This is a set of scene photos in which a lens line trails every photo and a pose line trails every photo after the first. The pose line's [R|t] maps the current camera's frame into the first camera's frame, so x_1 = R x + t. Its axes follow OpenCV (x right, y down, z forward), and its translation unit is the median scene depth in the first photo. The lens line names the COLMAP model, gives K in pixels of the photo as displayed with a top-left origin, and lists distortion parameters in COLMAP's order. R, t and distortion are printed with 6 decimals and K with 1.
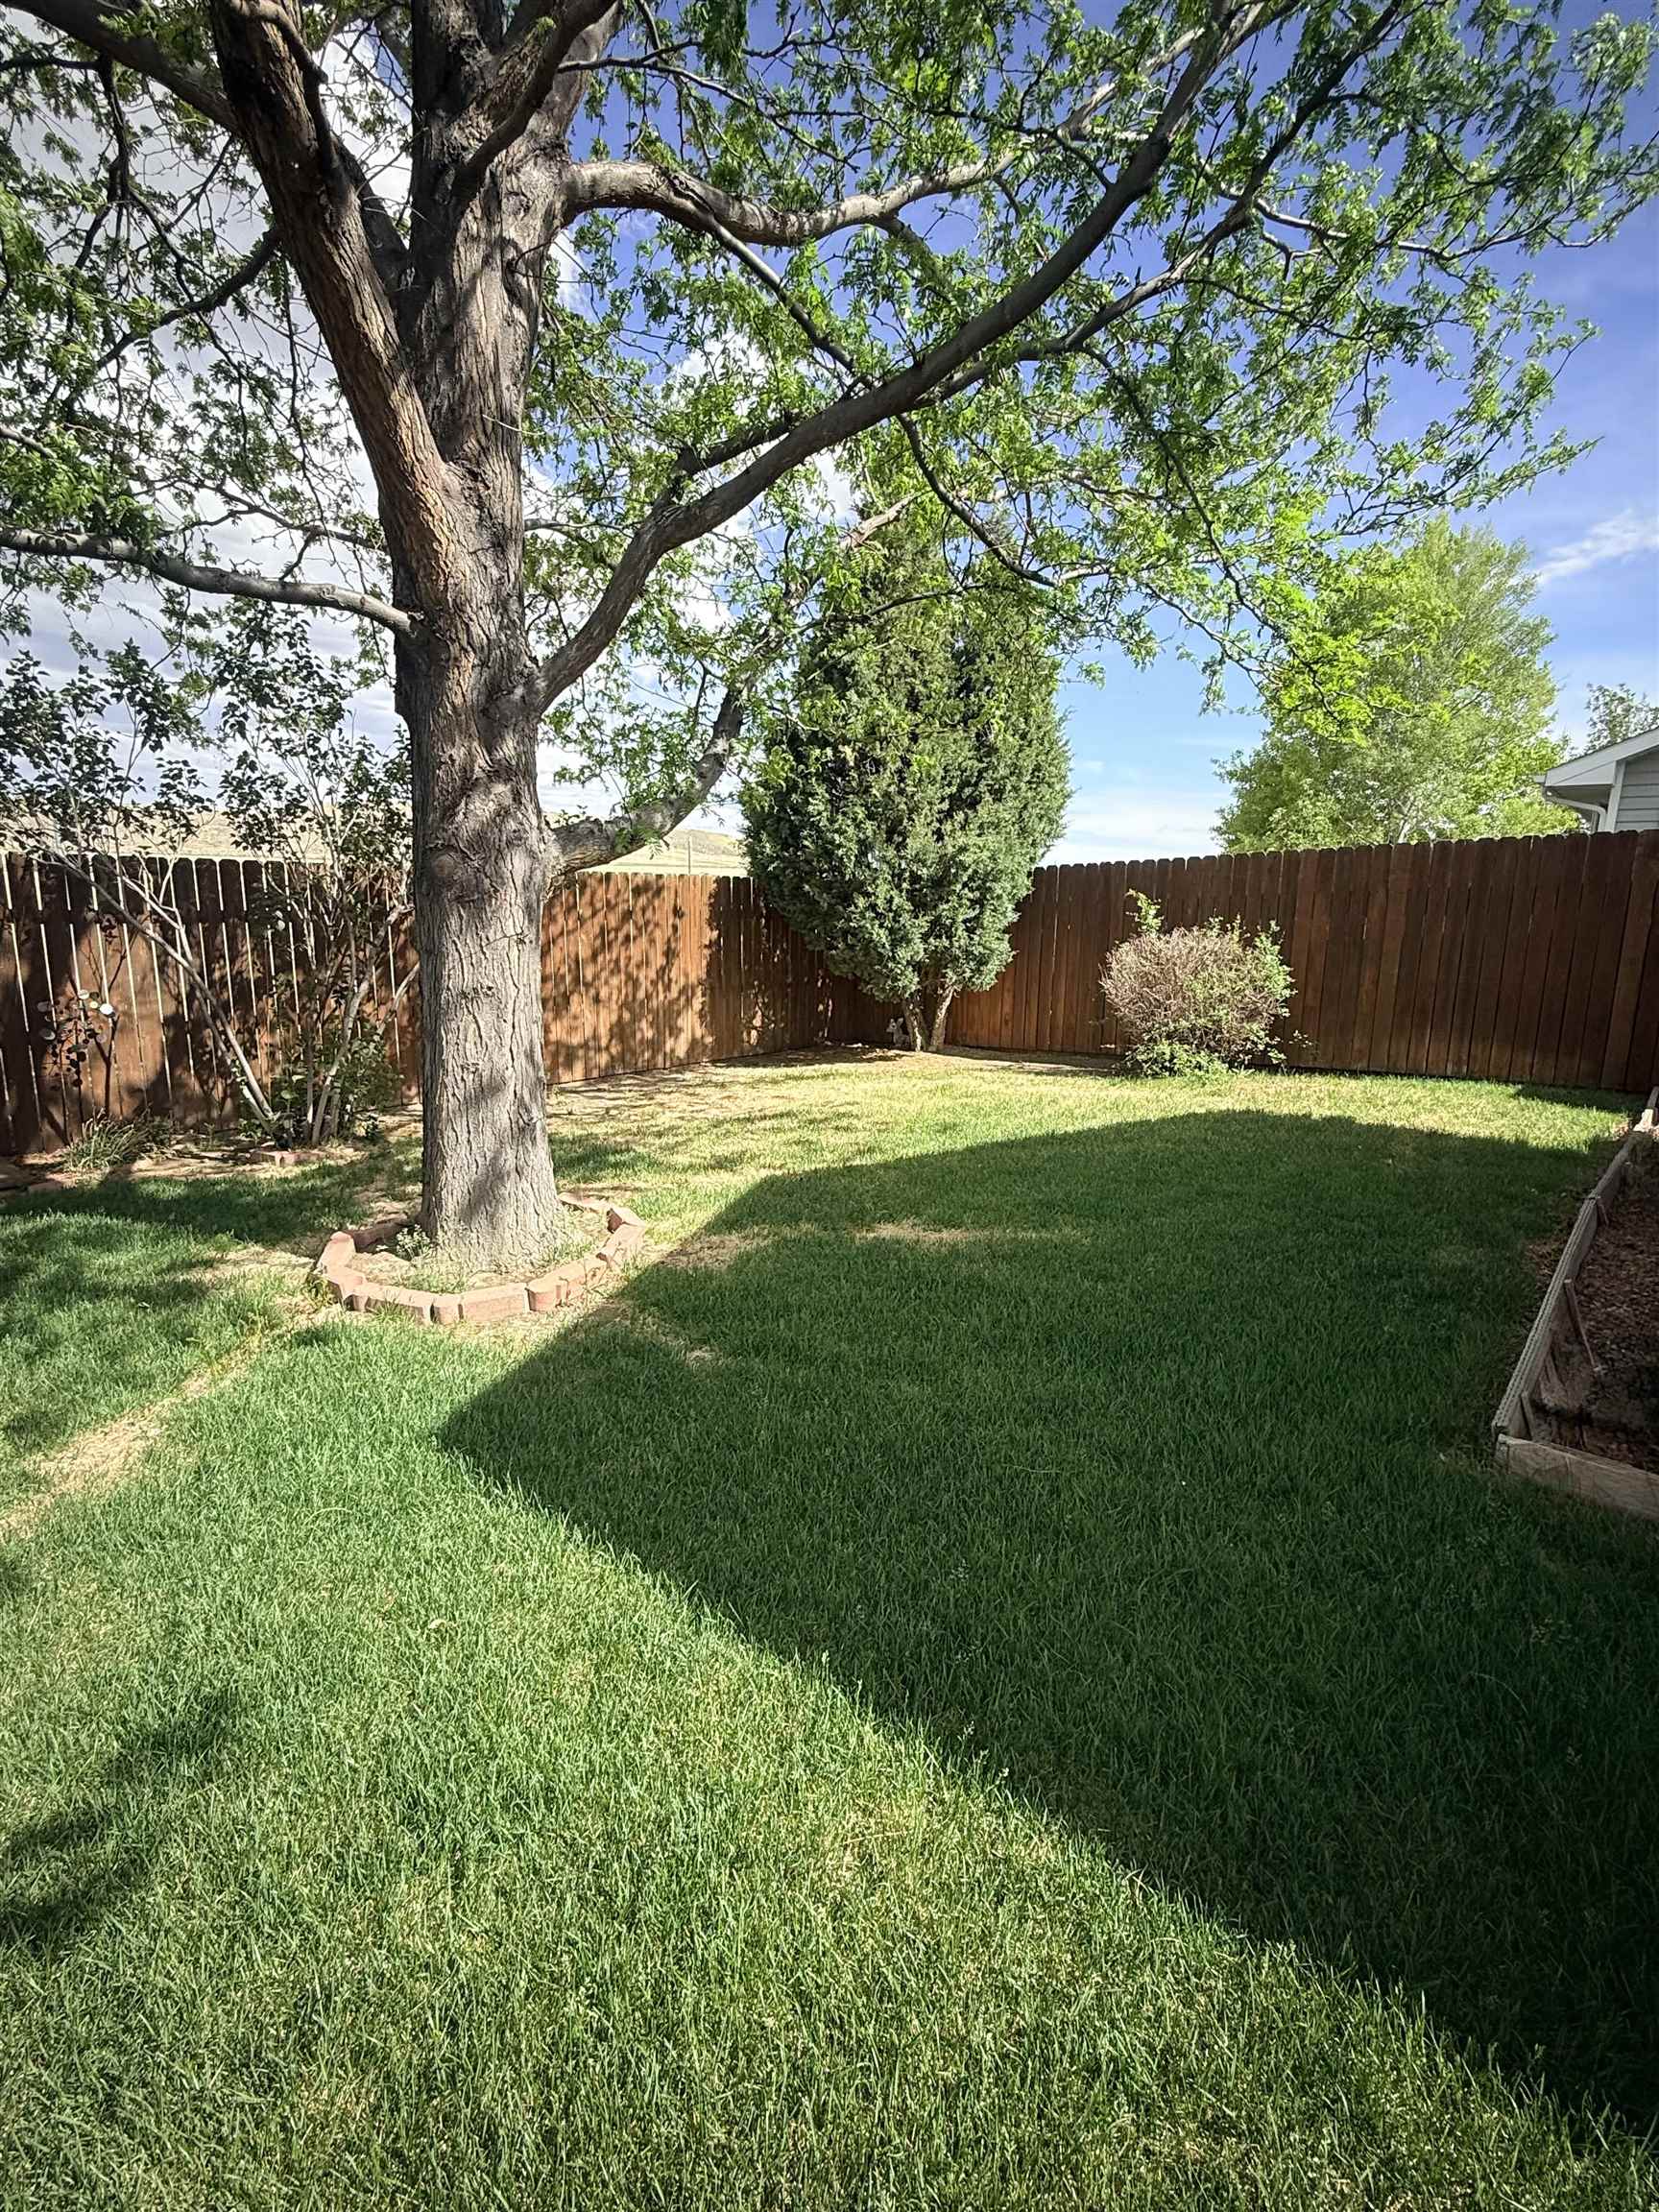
lens RADIAL K [[1020.4, 0, 829.5], [0, 1020.4, 1106.0], [0, 0, 1]] dist [0.000734, -0.002034]
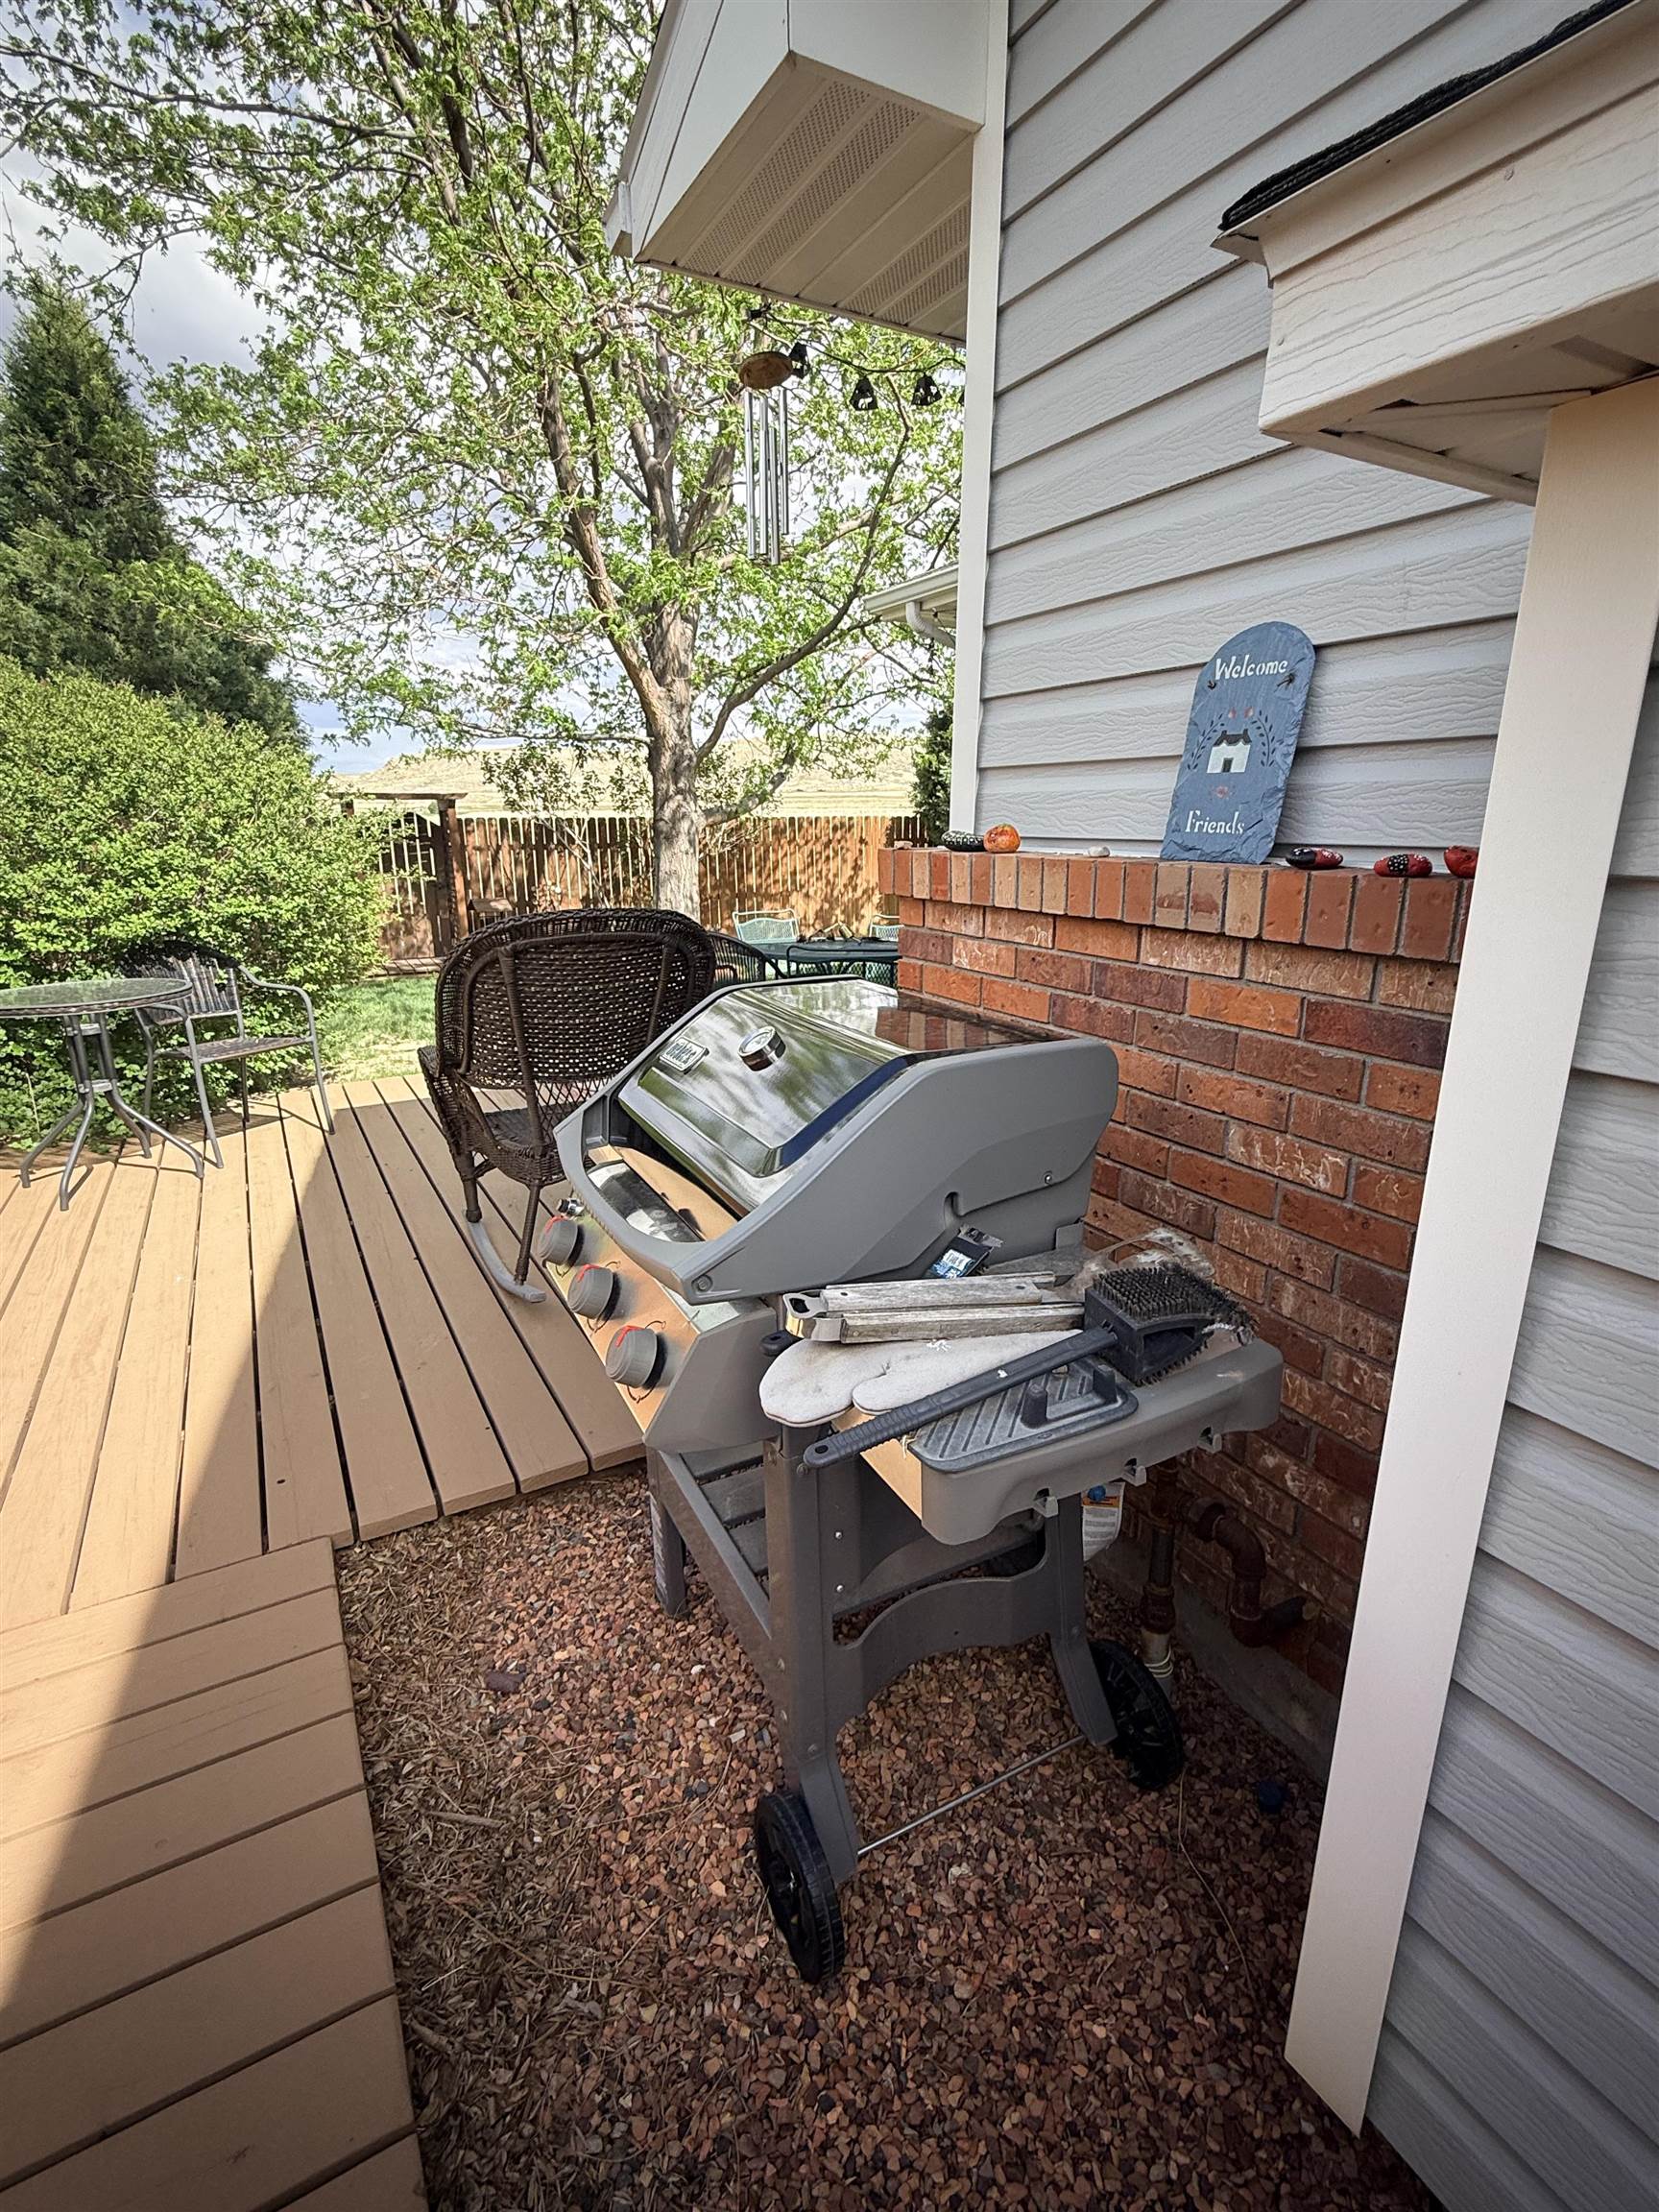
lens RADIAL K [[1020.4, 0, 829.5], [0, 1020.4, 1106.0], [0, 0, 1]] dist [0.000734, -0.002034]
pose [[0.934108, 0.079967, -0.347918, 0.553356], [-0.056249, 0.995384, 0.077765, 0.143034], [0.352530, -0.053071, 0.934294, -0.753386]]
